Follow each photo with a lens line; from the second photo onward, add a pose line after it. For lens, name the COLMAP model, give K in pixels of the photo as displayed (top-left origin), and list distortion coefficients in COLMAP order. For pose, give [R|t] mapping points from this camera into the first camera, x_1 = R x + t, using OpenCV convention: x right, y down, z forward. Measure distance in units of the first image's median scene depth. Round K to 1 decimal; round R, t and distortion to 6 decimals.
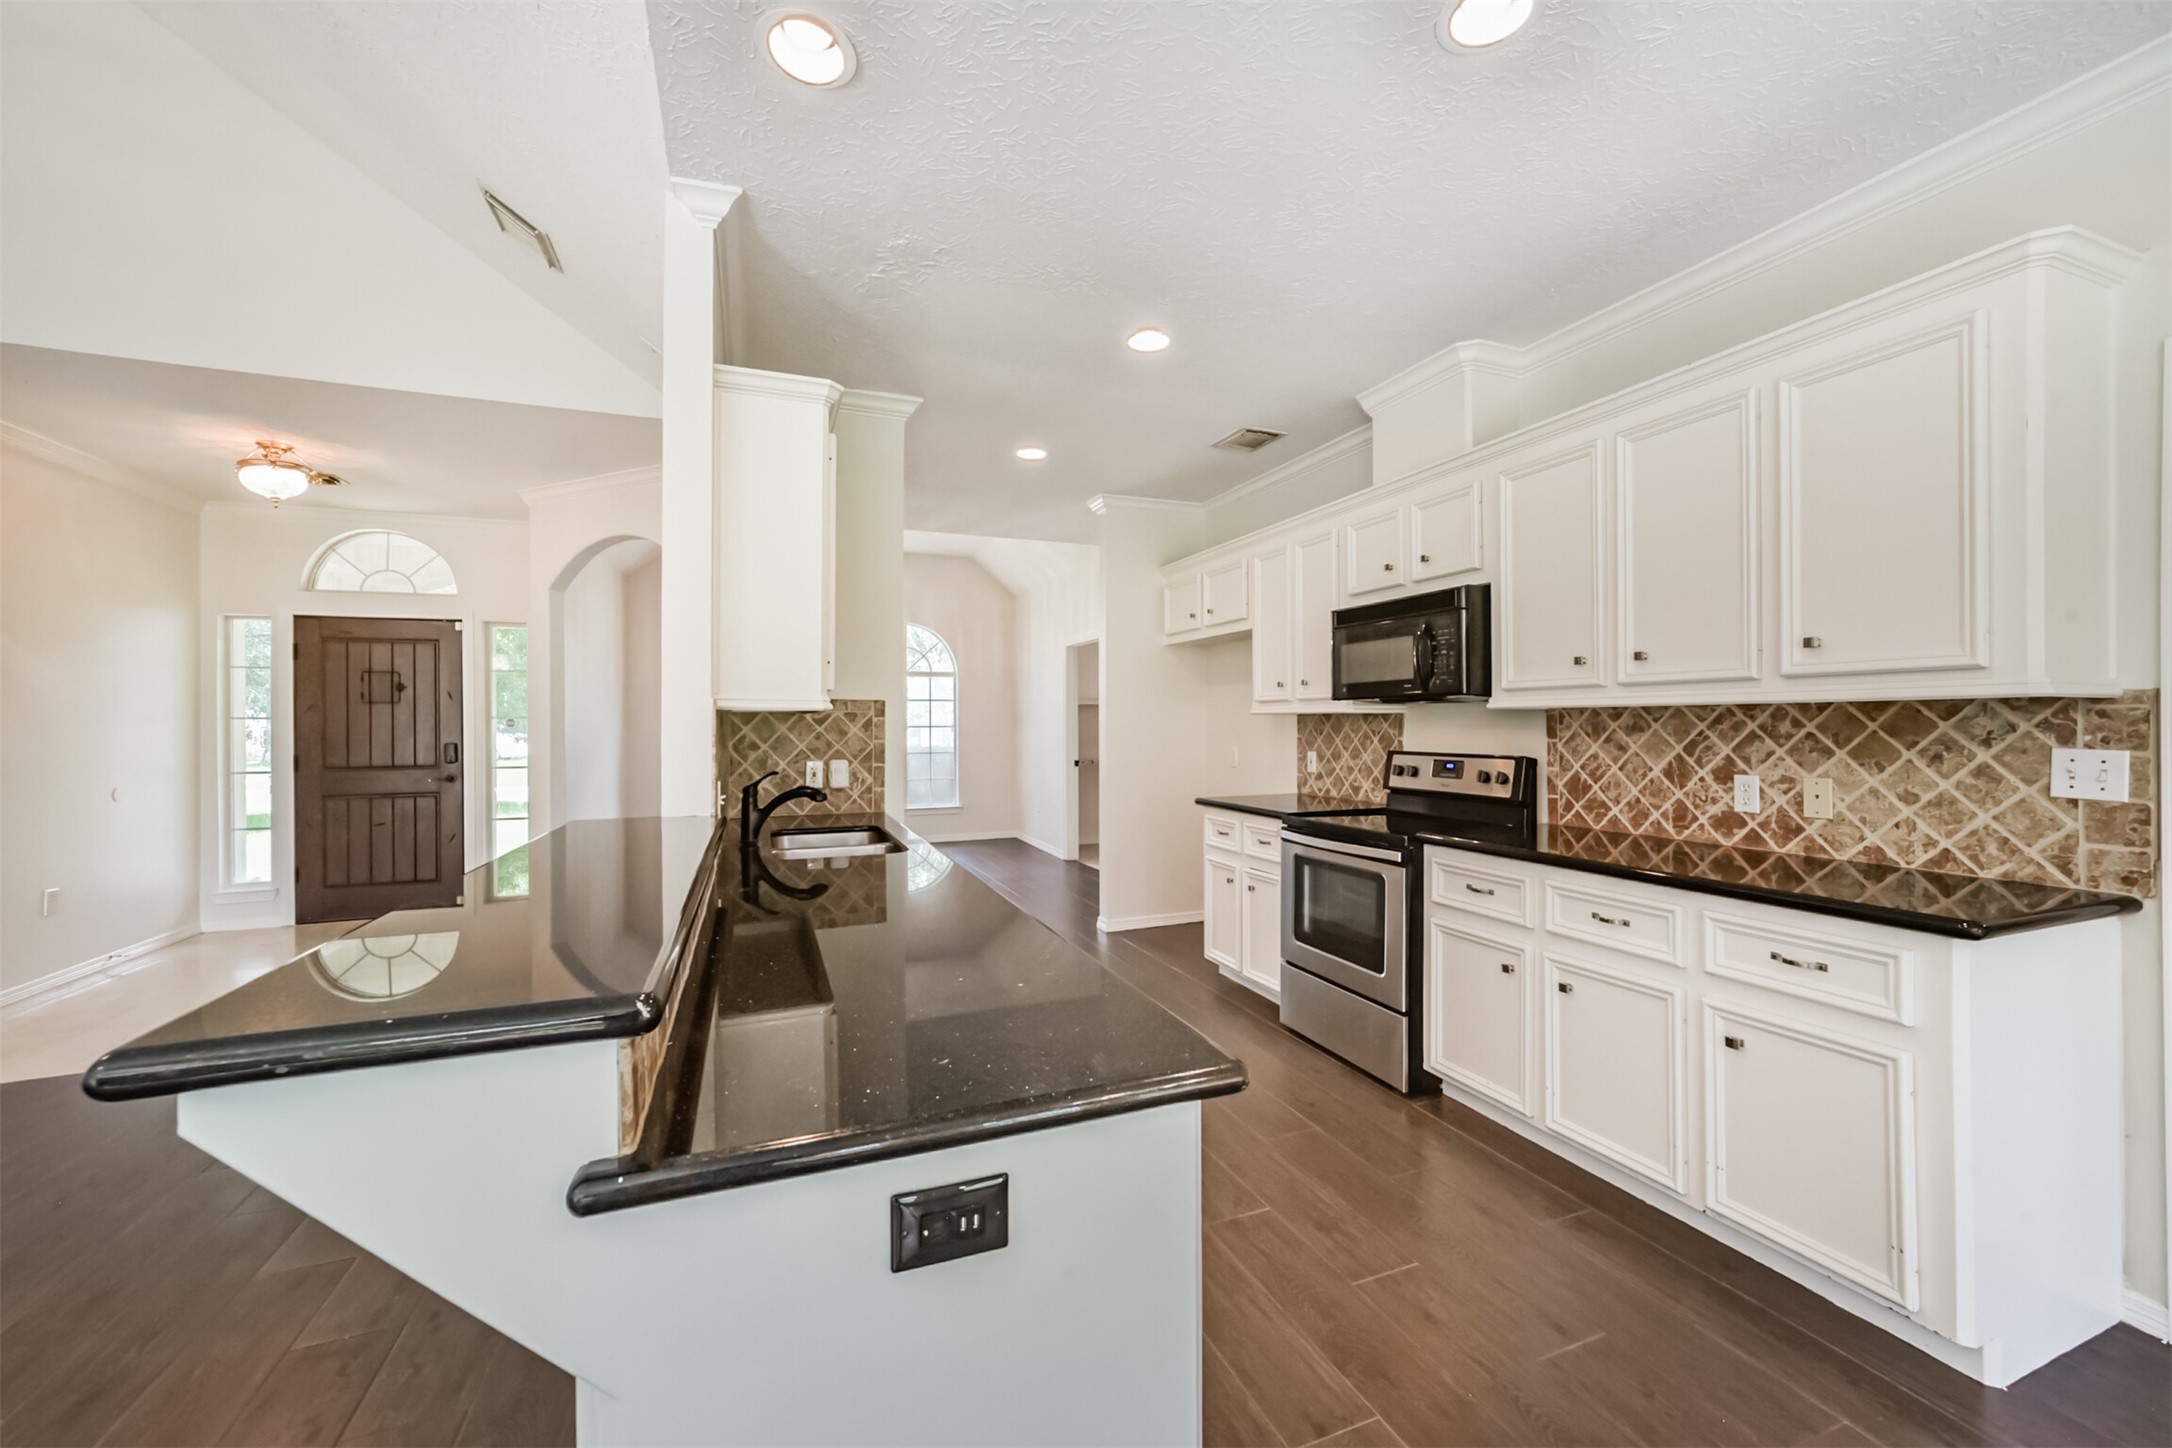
lens RADIAL K [[842.7, 0, 1092.9], [0, 842.7, 723.2], [0, 0, 1]] dist [-0.020125, 0.009111]
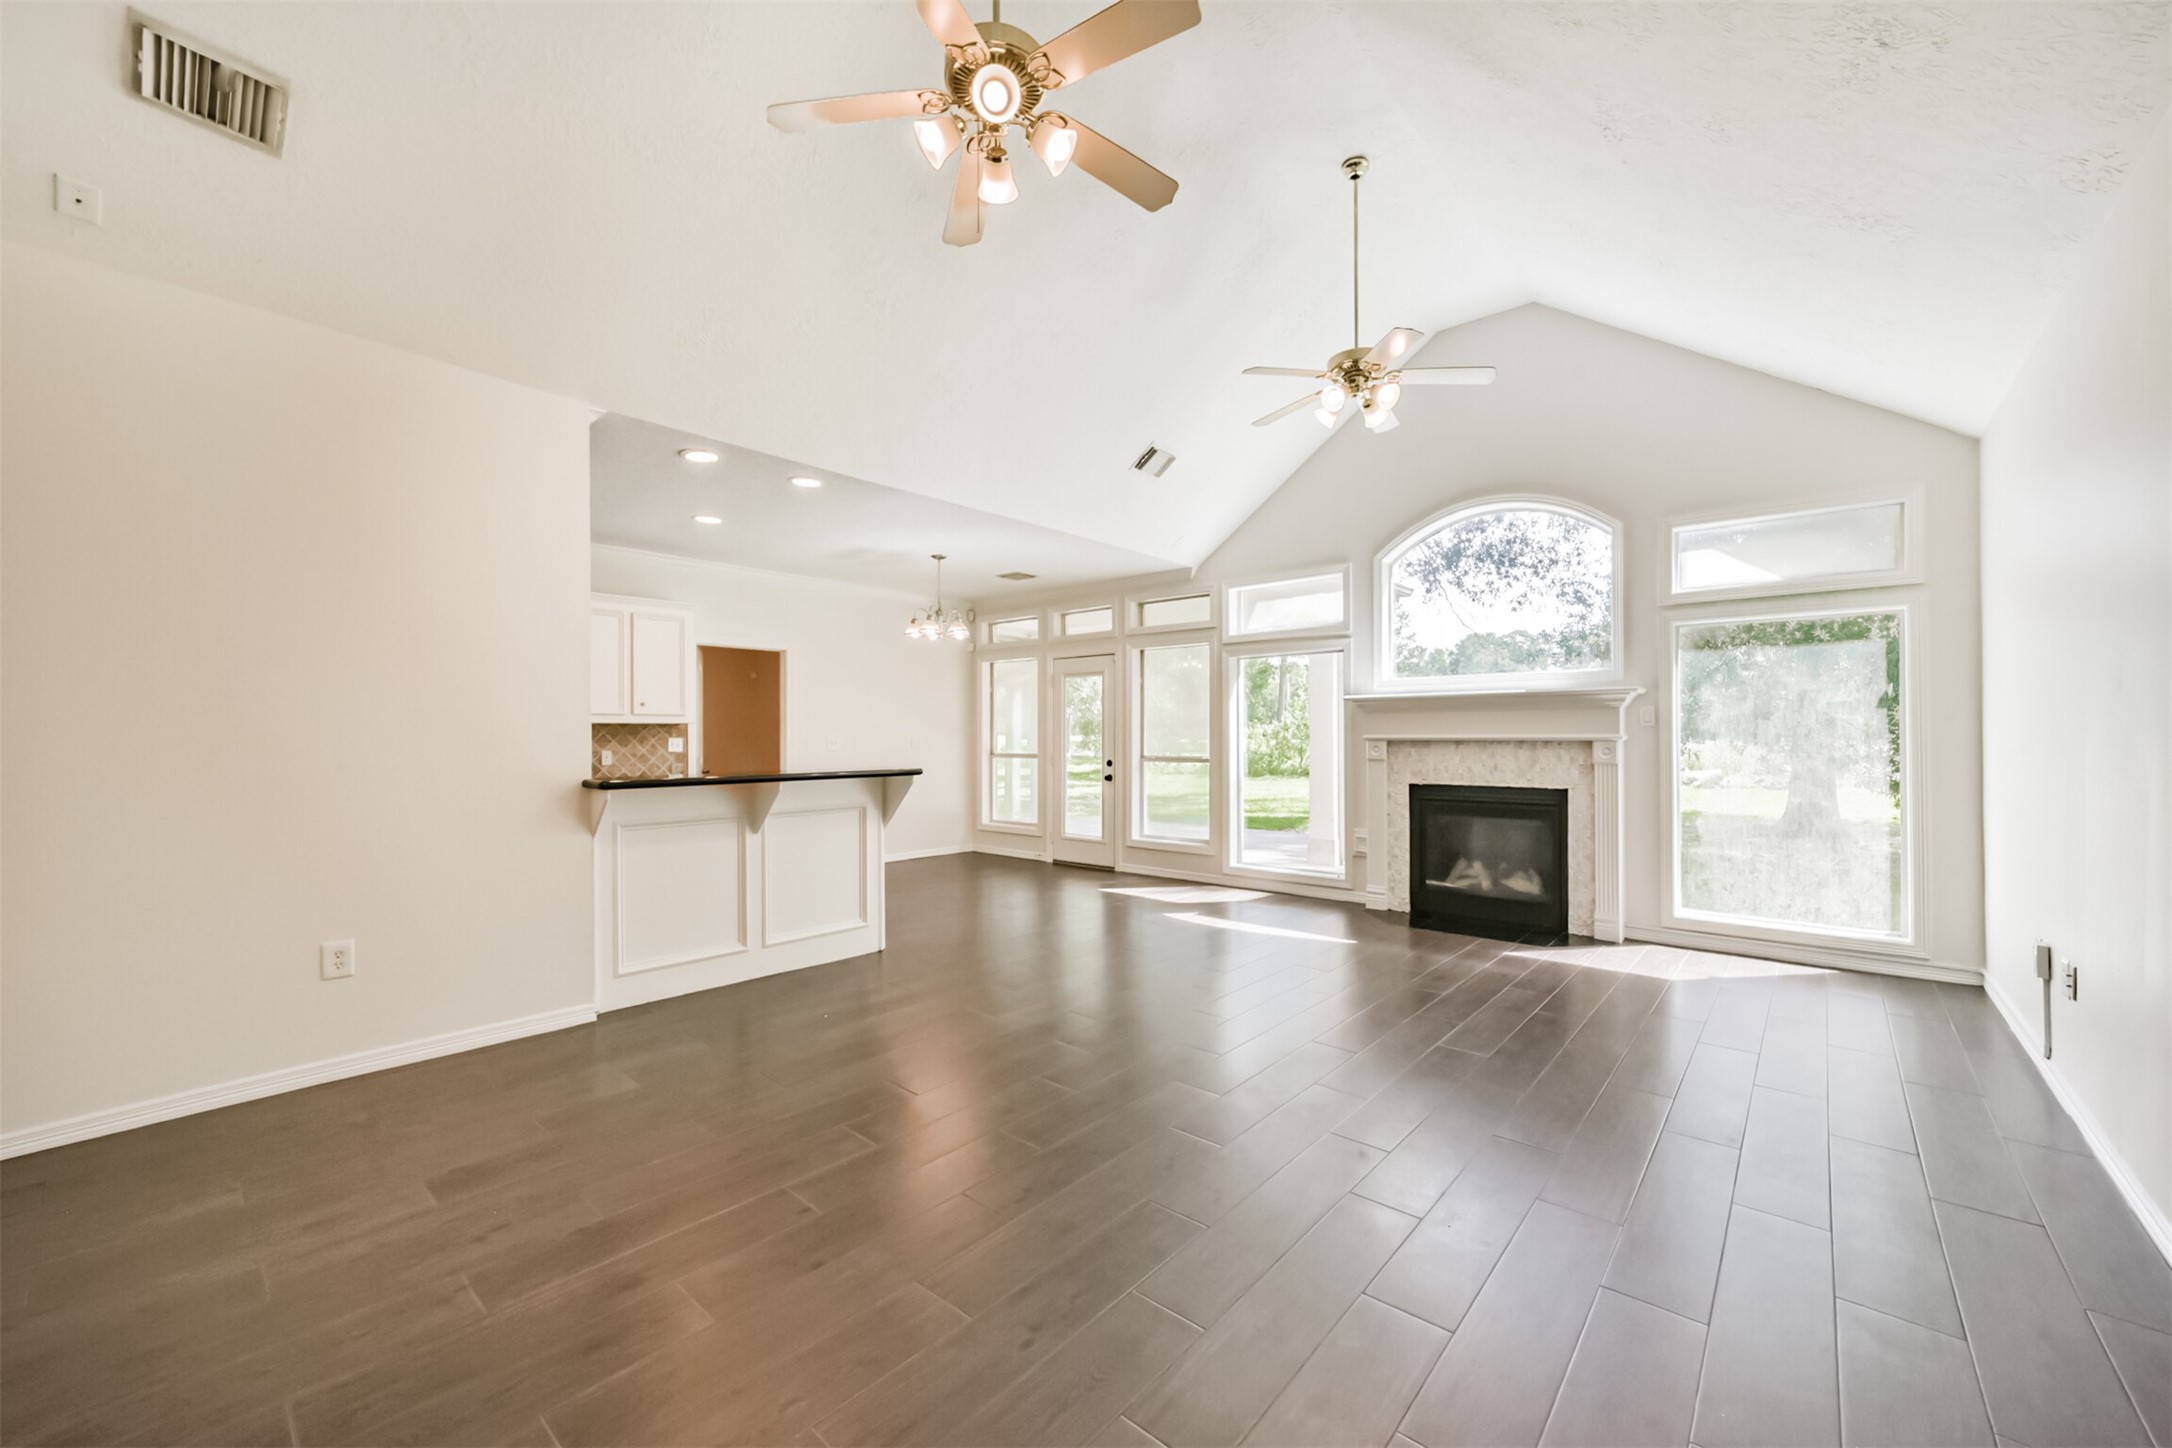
lens RADIAL K [[843.5, 0, 1094.5], [0, 843.5, 730.6], [0, 0, 1]] dist [-0.019225, 0.008234]
pose [[-0.450194, 0.011257, 0.892860, -1.861296], [0.005922, 0.999936, -0.009621, 0.027857], [-0.892911, 0.000956, -0.450232, 0.646316]]
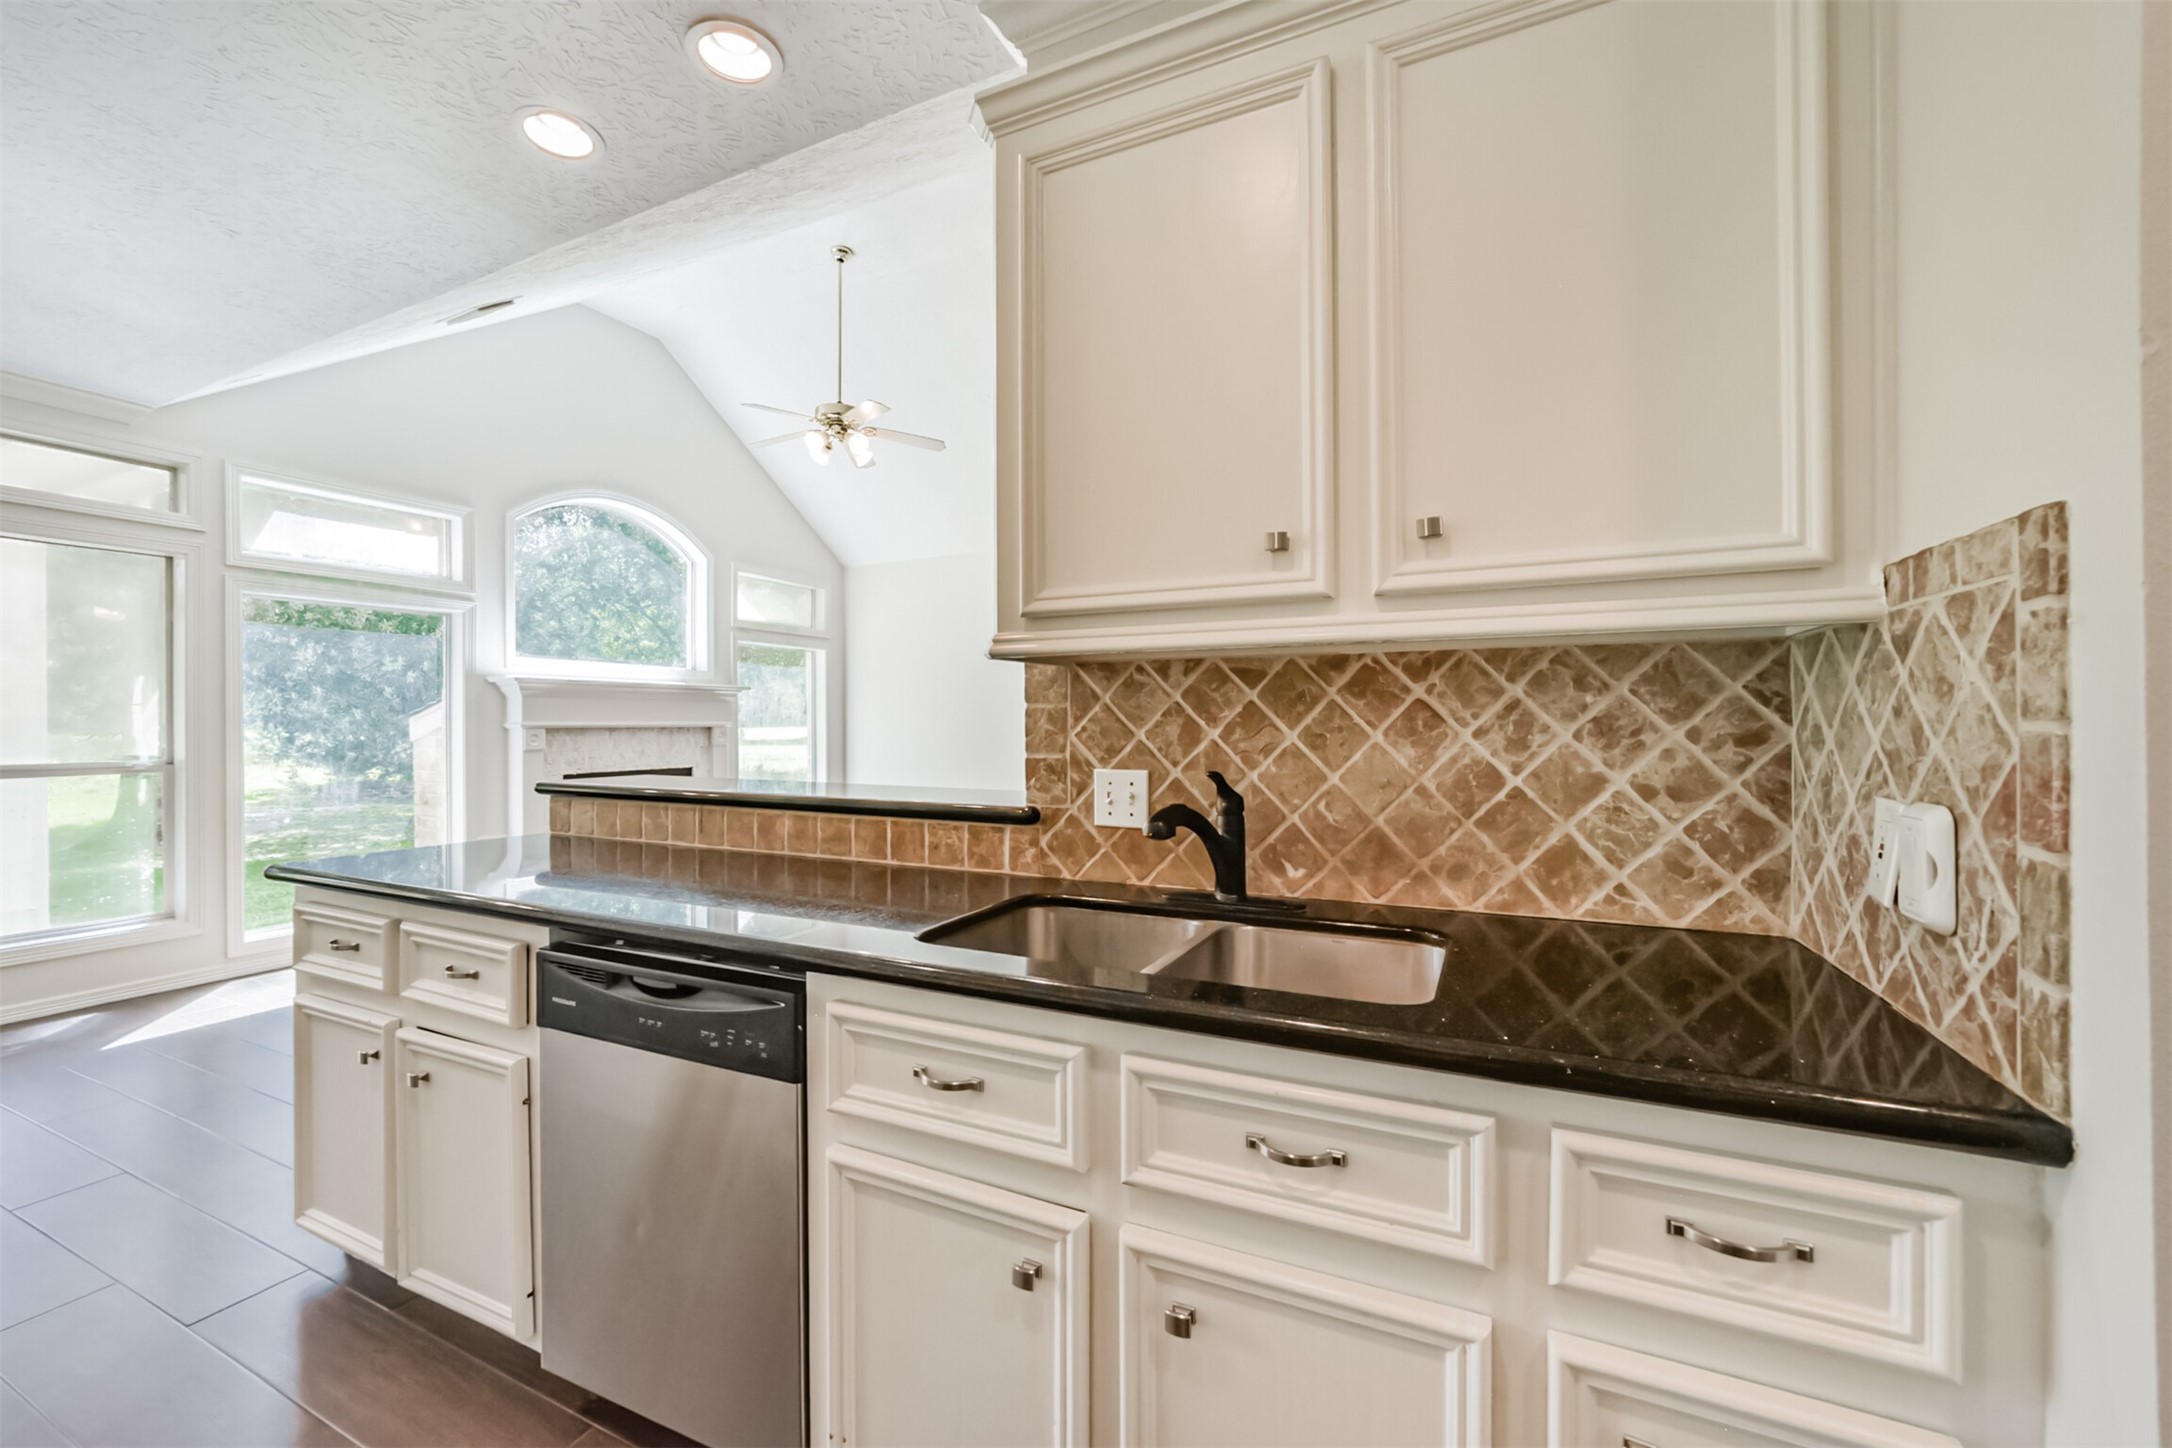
lens RADIAL K [[855.1, 0, 1093.9], [0, 855.1, 724.8], [0, 0, 1]] dist [-0.027608, 0.008465]
pose [[-0.734840, 0.007794, -0.678196, 0.029577], [0.004771, 0.999969, 0.006322, 0.023167], [0.678224, 0.001410, -0.734854, 1.246717]]
